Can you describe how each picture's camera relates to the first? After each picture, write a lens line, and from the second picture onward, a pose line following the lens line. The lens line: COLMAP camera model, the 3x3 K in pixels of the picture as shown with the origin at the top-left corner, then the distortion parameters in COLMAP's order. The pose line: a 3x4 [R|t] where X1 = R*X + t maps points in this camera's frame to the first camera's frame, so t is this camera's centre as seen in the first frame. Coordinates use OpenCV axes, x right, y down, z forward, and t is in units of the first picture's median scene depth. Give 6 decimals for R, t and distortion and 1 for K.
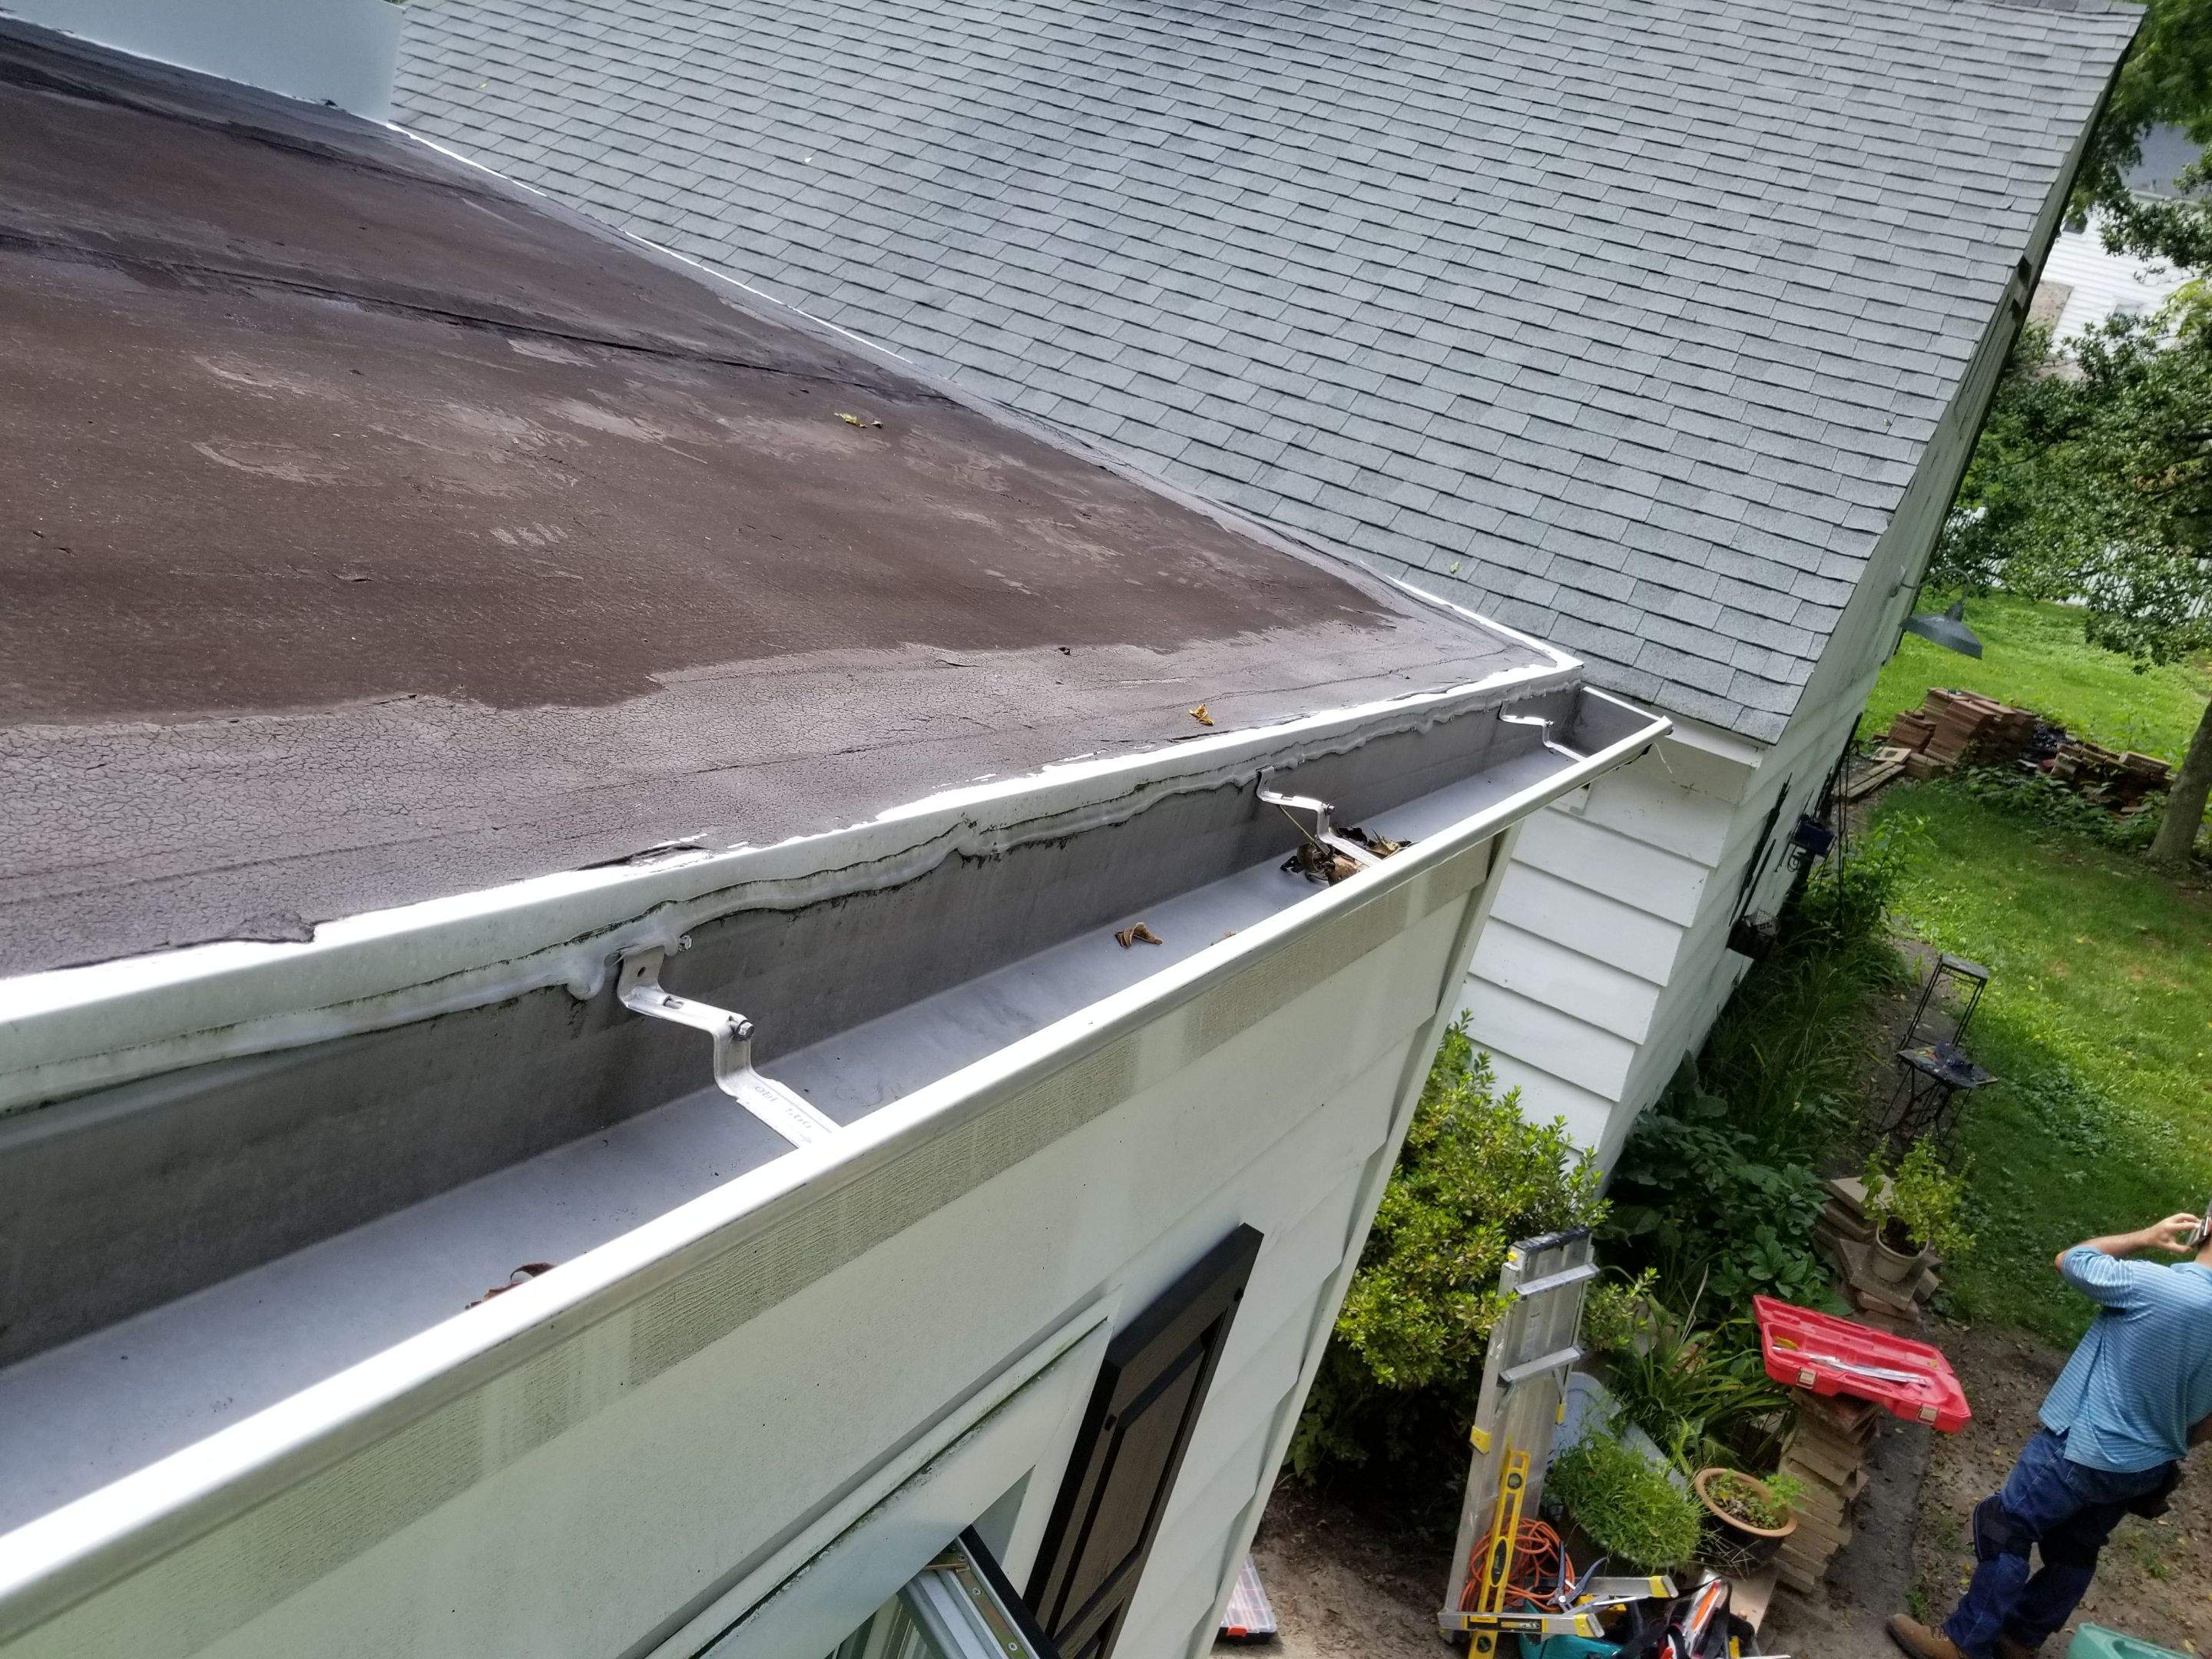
lens RADIAL K [[1746.9, 0, 1002.0], [0, 1746.9, 879.6], [0, 0, 1]] dist [0.002156, -0.003796]
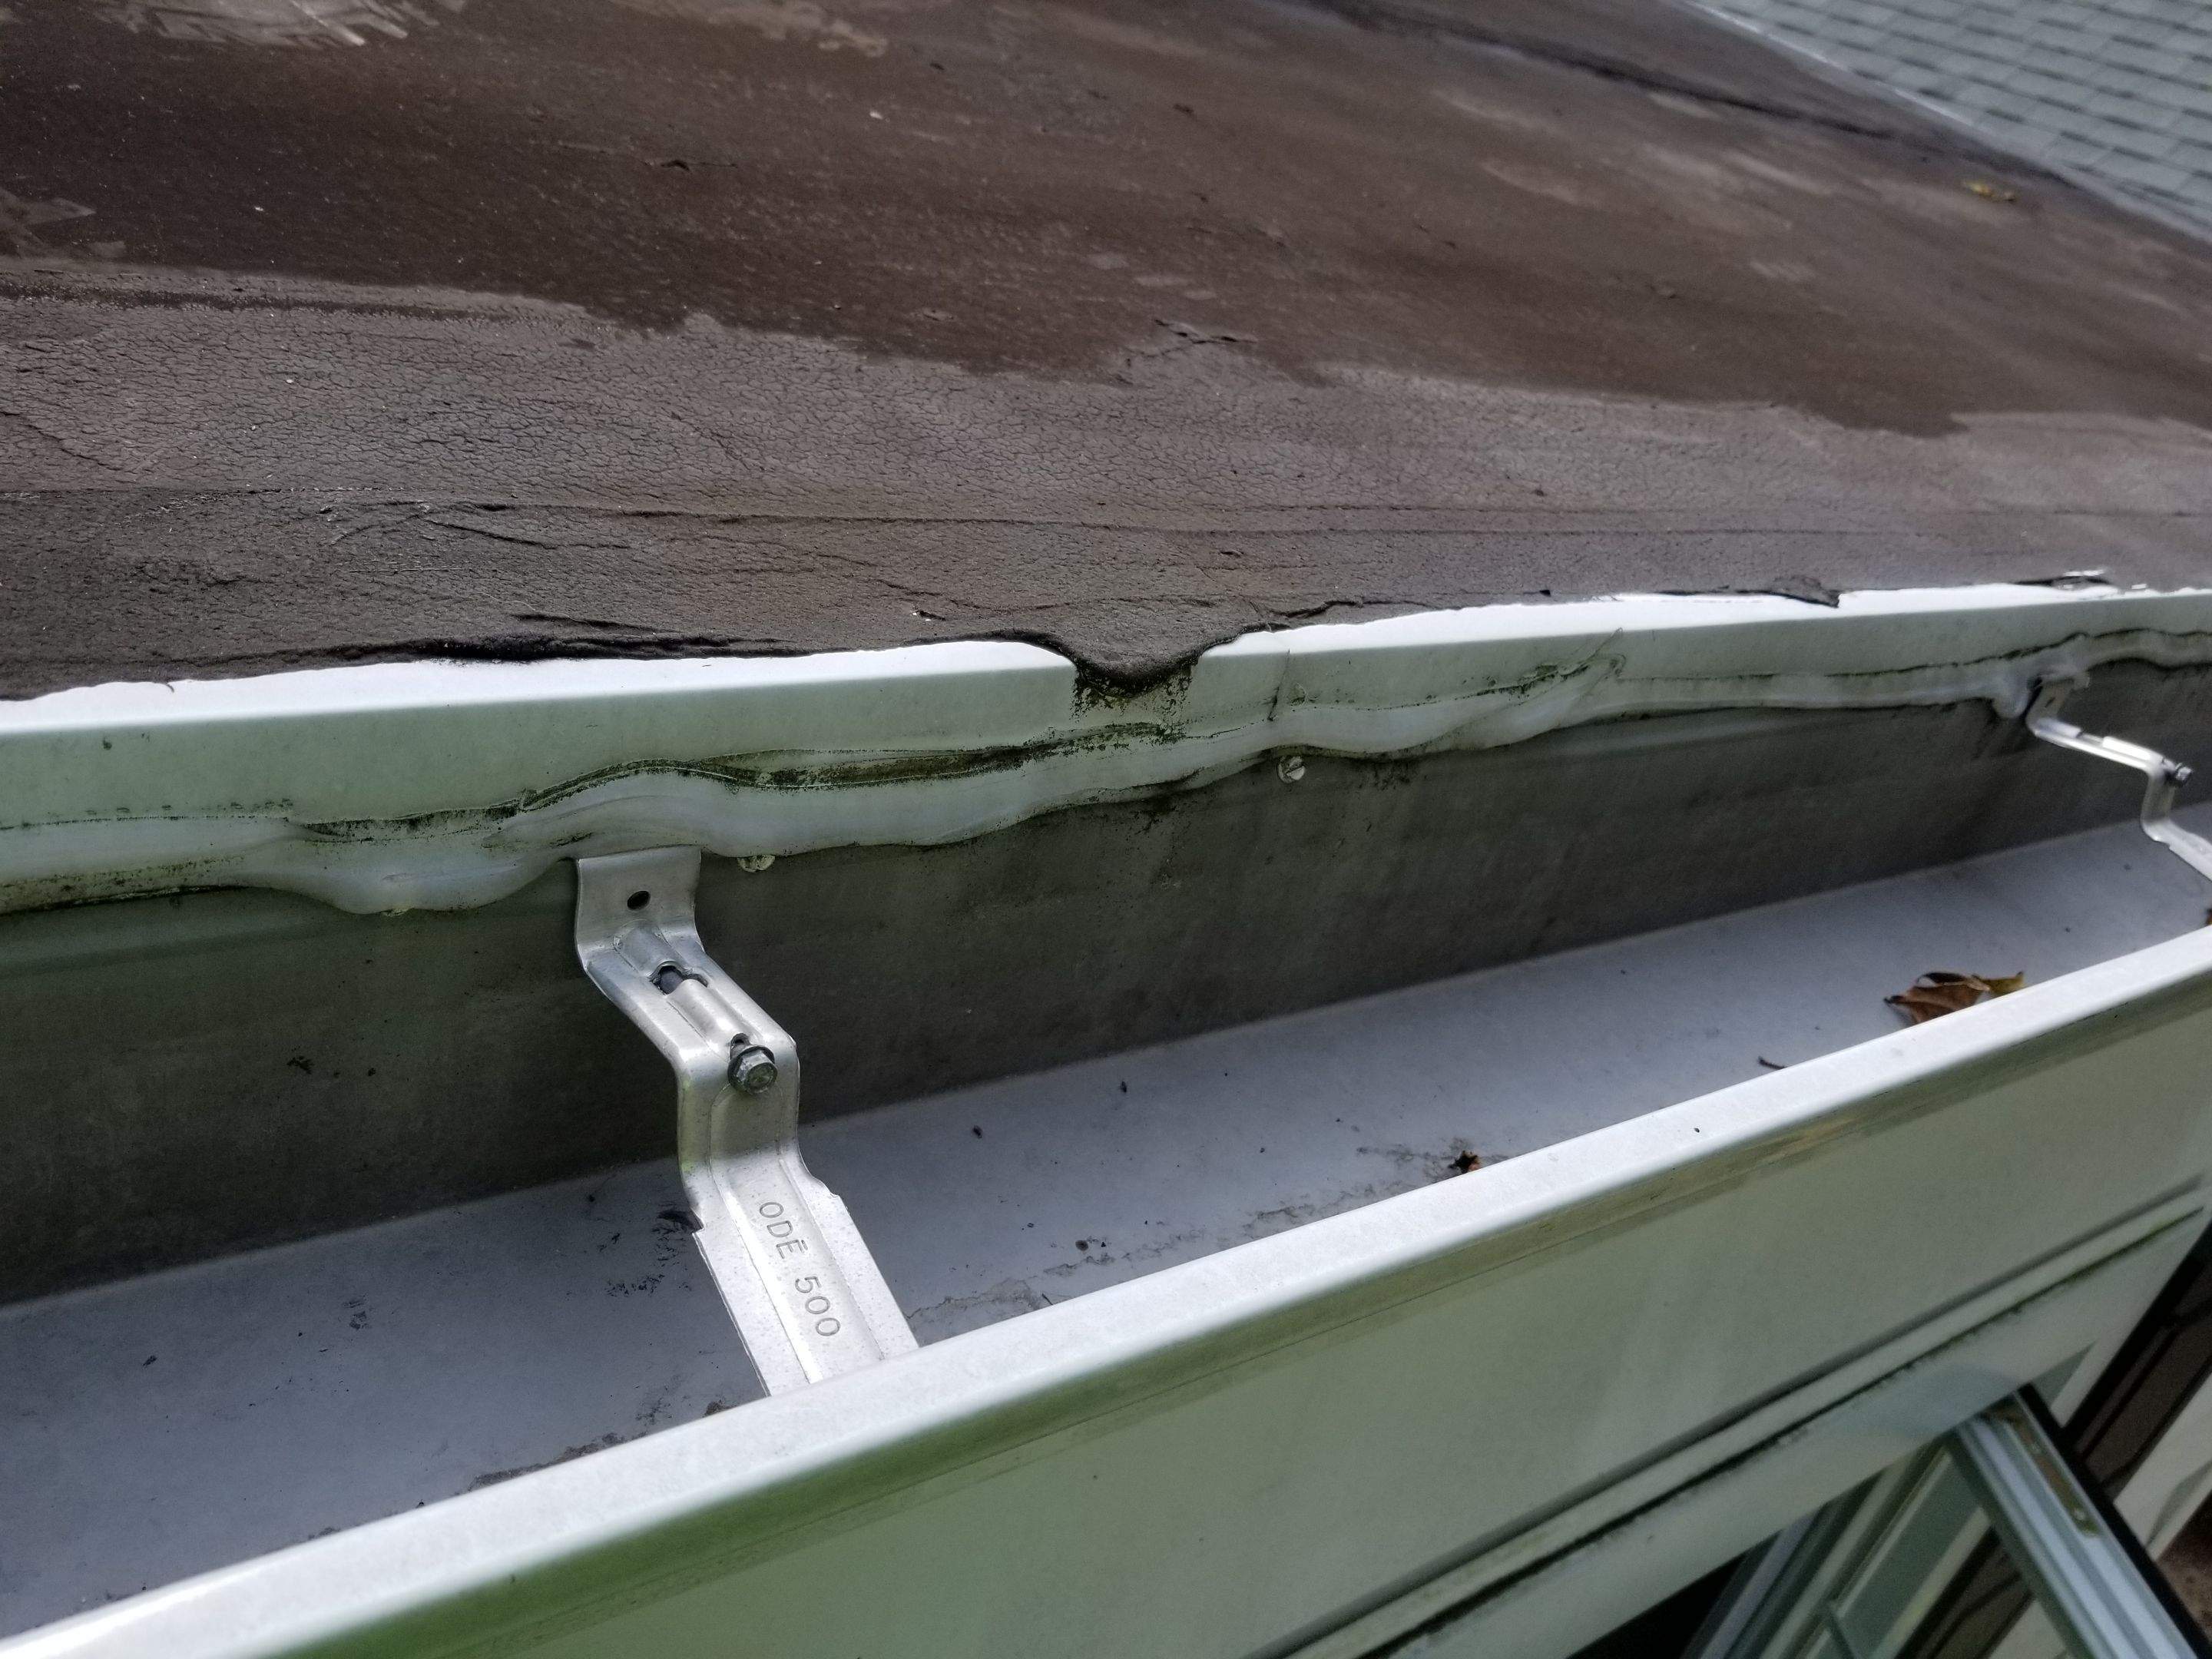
lens RADIAL K [[1767.8, 0, 1145.3], [0, 1767.8, 849.9], [0, 0, 1]] dist [-0.009330, -0.011895]
pose [[0.909578, 0.157714, -0.384441, -0.068621], [-0.123820, 0.986015, 0.111551, 0.021701], [0.396657, -0.053863, 0.916385, -0.018932]]
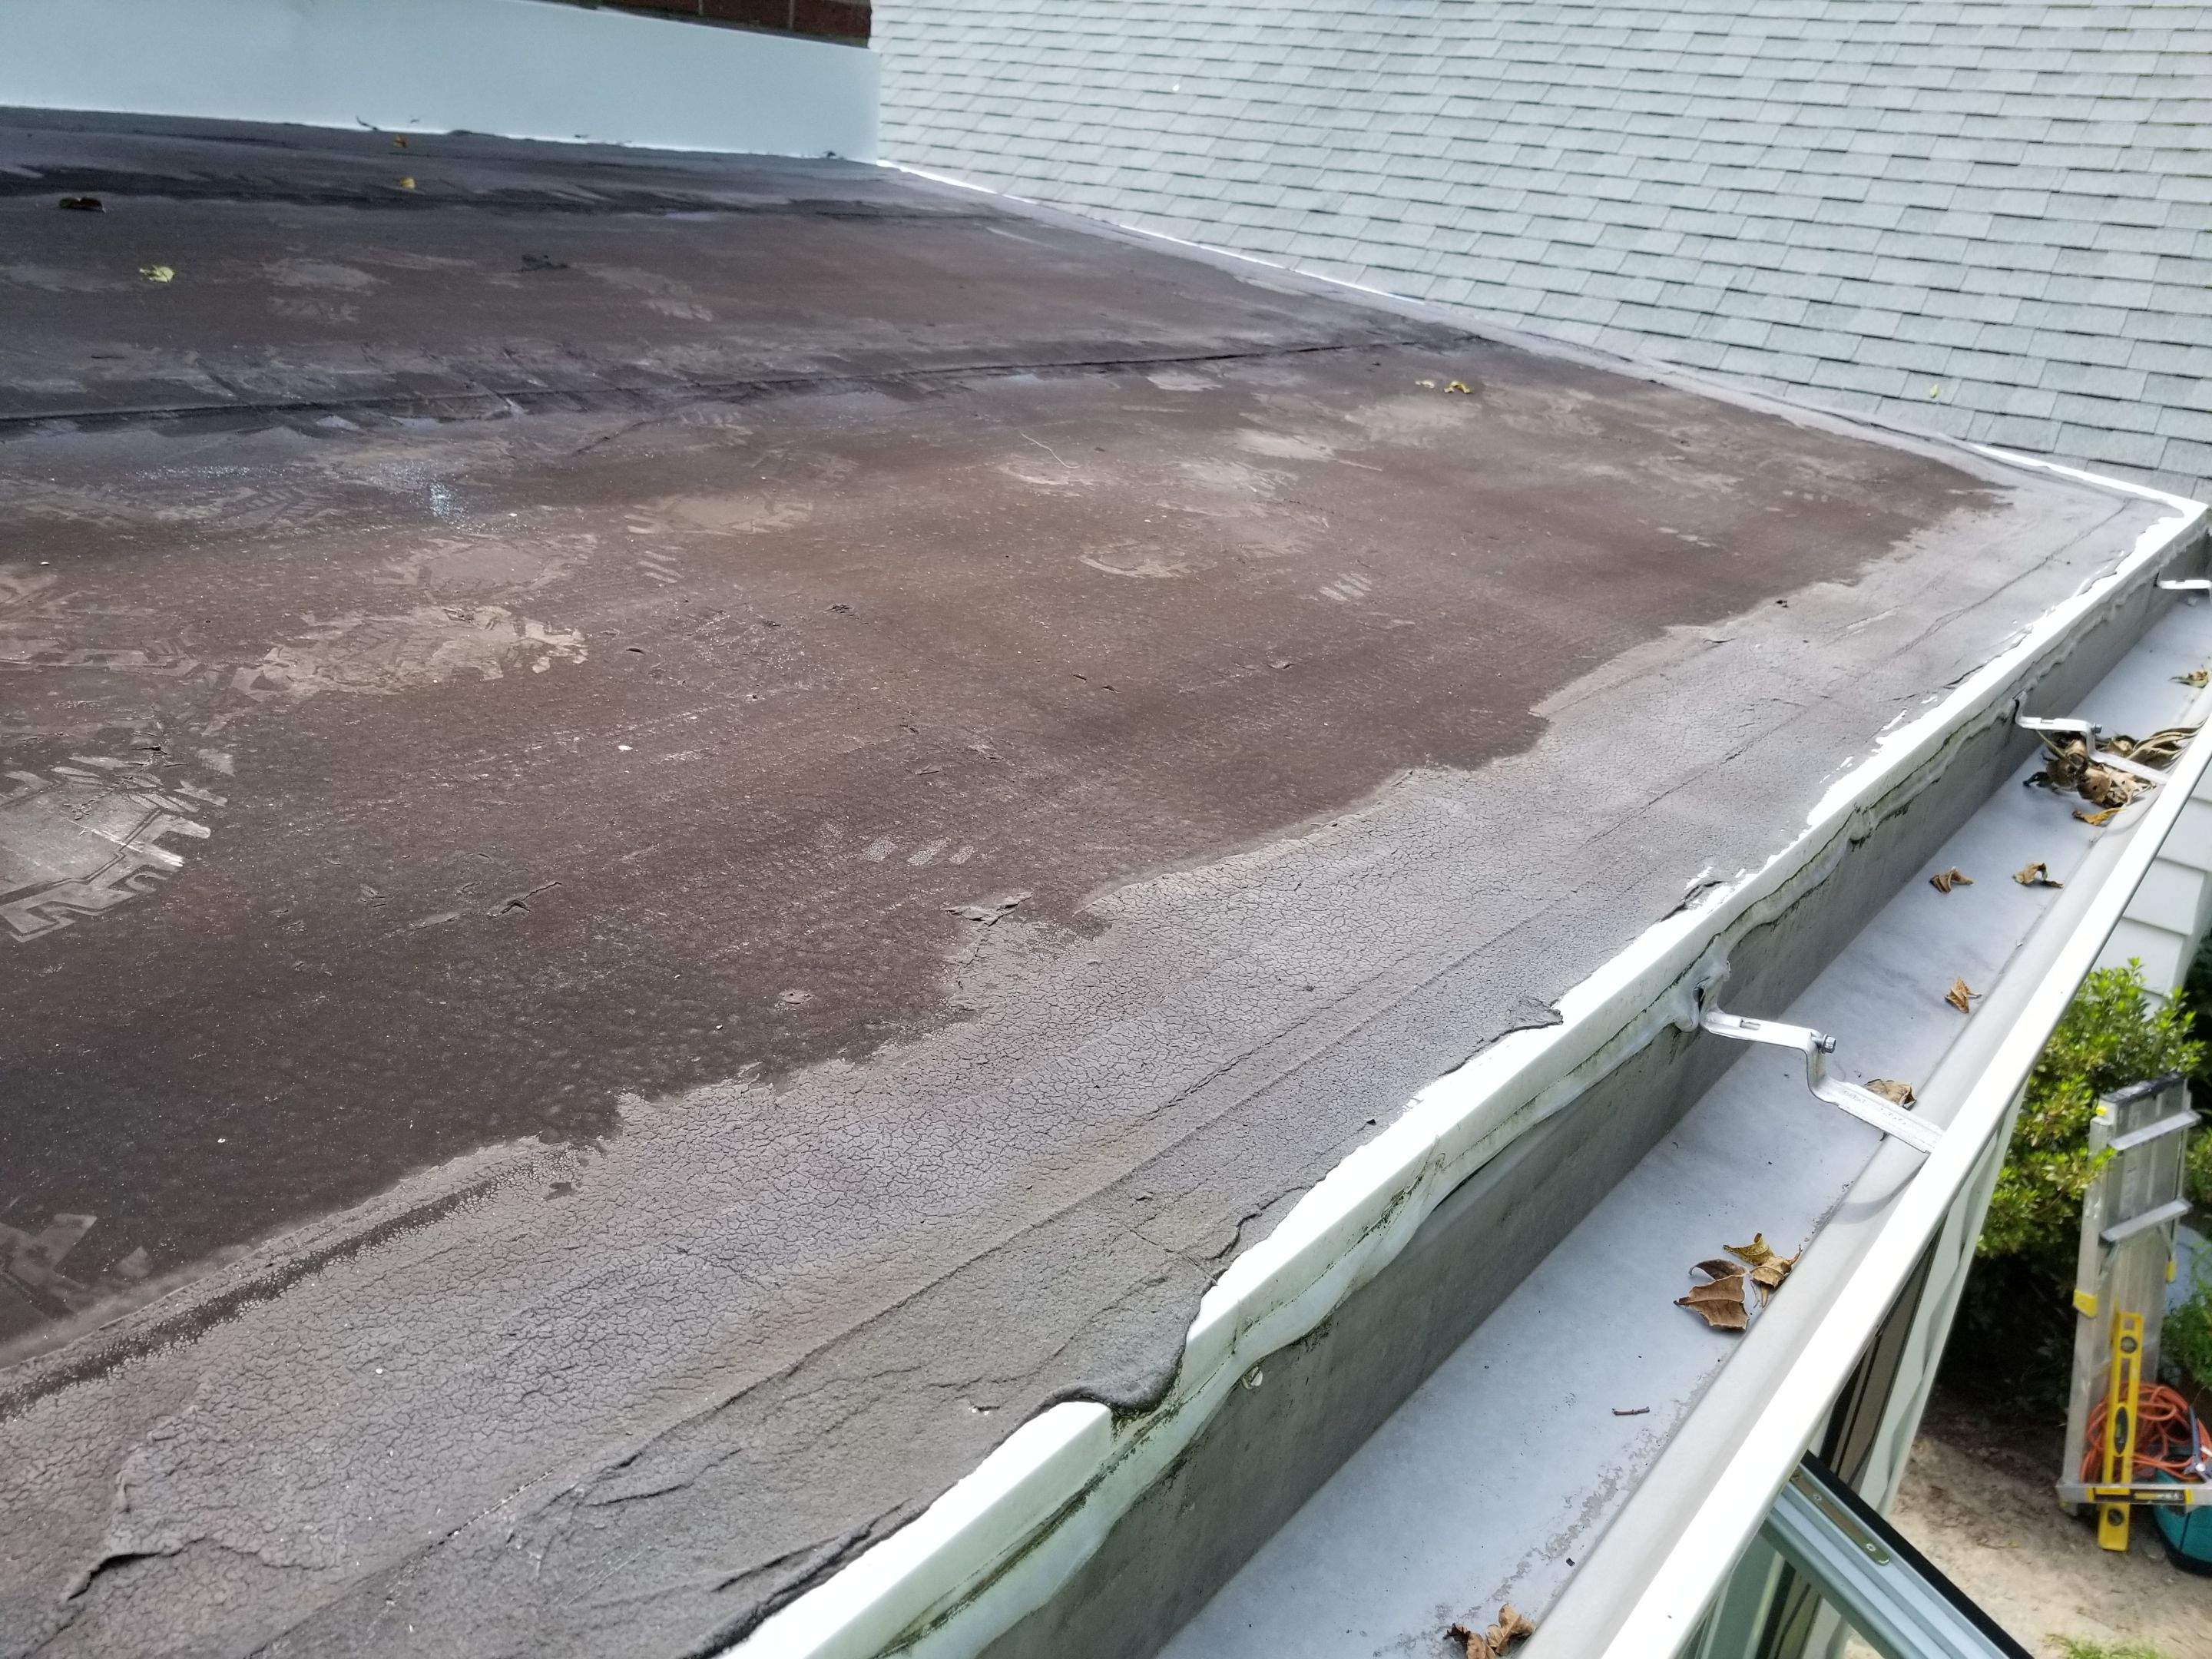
lens RADIAL K [[1719.8, 0, 1106.0], [0, 1719.8, 829.5], [0, 0, 1]] dist [0.001500, -0.011217]
pose [[0.972707, -0.114435, -0.201854, -0.089110], [0.118868, 0.992860, 0.009935, -0.029840], [0.199276, -0.033658, 0.979365, -0.049848]]
